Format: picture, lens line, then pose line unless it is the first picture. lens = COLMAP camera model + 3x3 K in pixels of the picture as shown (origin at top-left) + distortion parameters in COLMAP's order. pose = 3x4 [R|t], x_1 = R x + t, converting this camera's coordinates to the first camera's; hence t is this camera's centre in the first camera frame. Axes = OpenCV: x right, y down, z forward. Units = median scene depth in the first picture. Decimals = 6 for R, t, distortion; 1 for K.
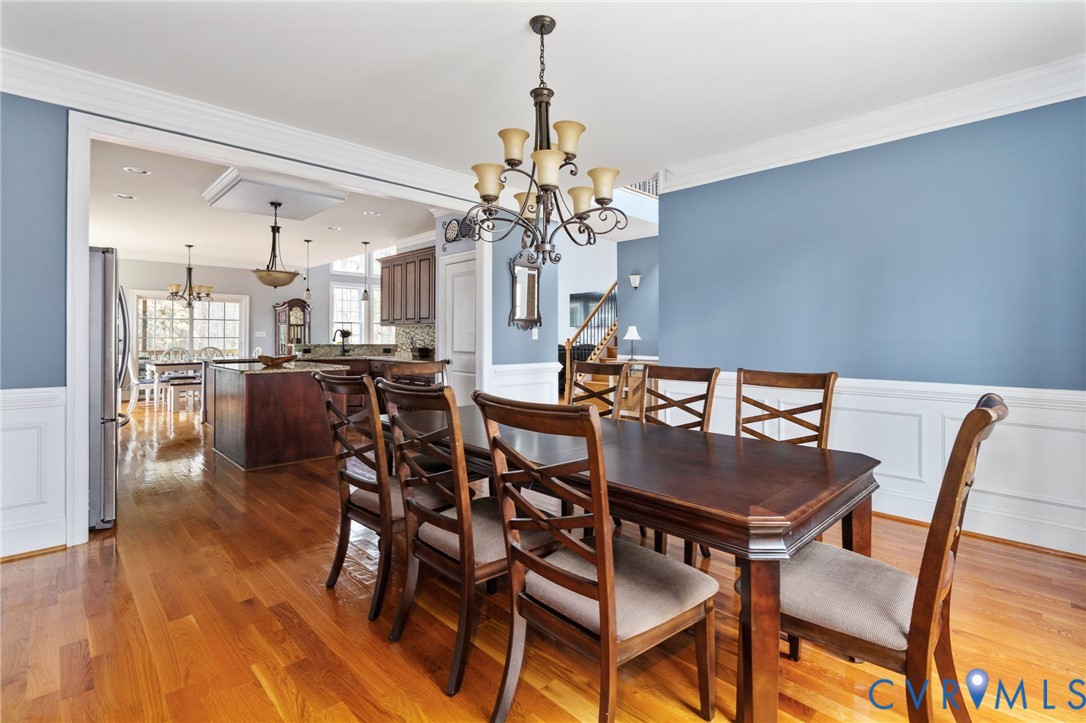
lens RADIAL K [[498.9, 0, 543.9], [0, 498.9, 333.7], [0, 0, 1]] dist [-0.000472, 0.000220]
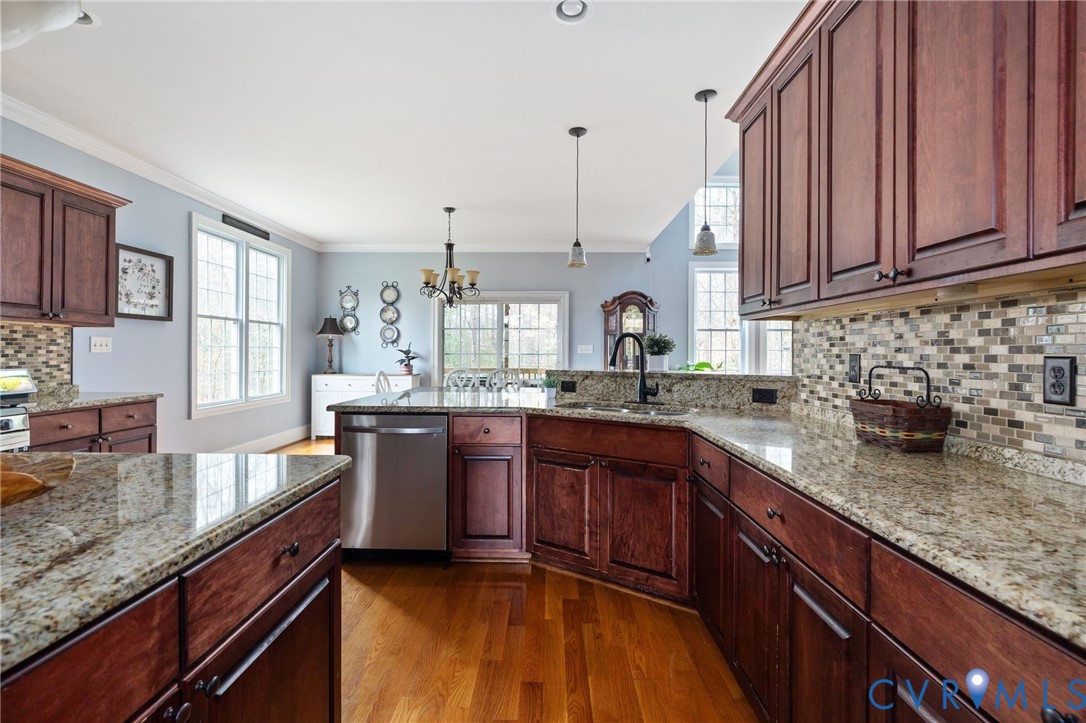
lens RADIAL K [[498.9, 0, 542.6], [0, 498.9, 354.6], [0, 0, 1]] dist [-0.000472, 0.000220]
pose [[0.702789, 0.003243, -0.711391, -0.185511], [0.000753, 0.999986, 0.005303, 0.005276], [0.711398, -0.004262, 0.702777, 0.671902]]
